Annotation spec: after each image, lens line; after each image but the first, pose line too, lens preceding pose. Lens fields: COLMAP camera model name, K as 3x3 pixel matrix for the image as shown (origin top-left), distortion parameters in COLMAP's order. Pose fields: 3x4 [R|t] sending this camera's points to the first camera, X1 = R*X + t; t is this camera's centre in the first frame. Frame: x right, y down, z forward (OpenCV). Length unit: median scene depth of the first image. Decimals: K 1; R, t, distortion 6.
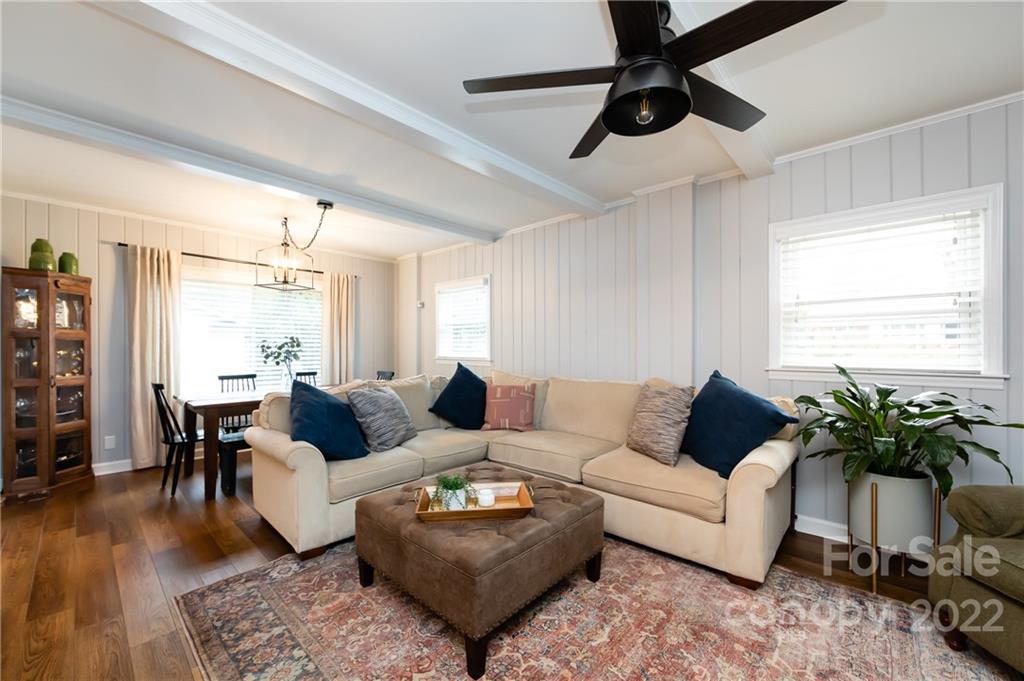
lens RADIAL K [[405.2, 0, 511.6], [0, 405.2, 347.0], [0, 0, 1]] dist [0.000694, 0.000064]
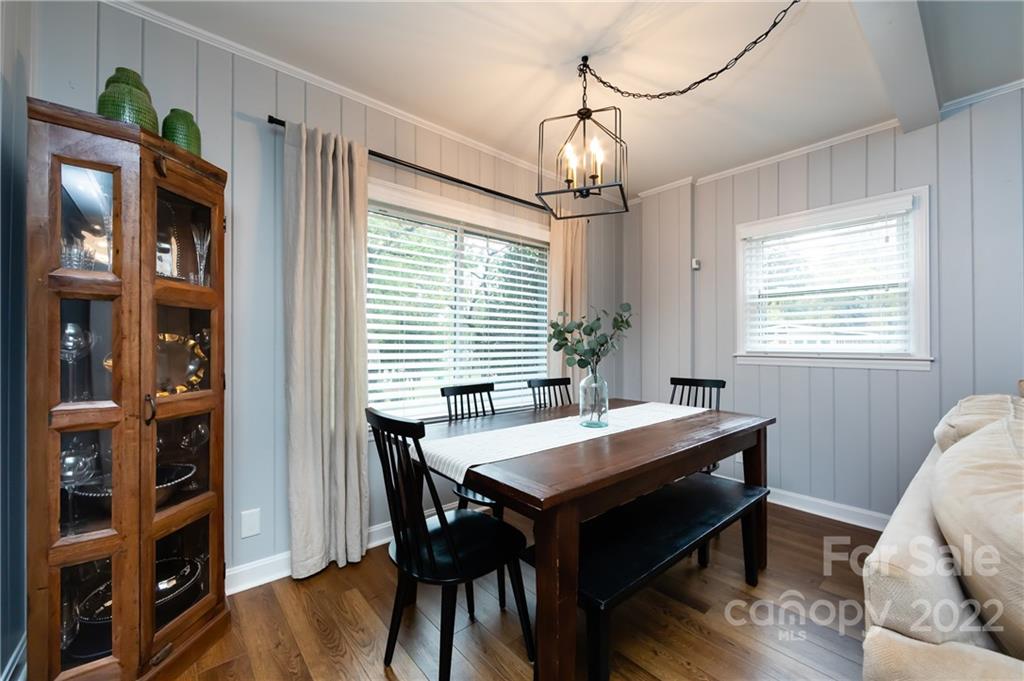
lens RADIAL K [[405.2, 0, 512.5], [0, 405.2, 341.4], [0, 0, 1]] dist [0.000694, 0.000064]
pose [[0.992547, 0.000312, -0.121865, -0.667692], [-0.000792, 0.999992, -0.003891, 0.018039], [0.121863, 0.003958, 0.992539, 0.594248]]
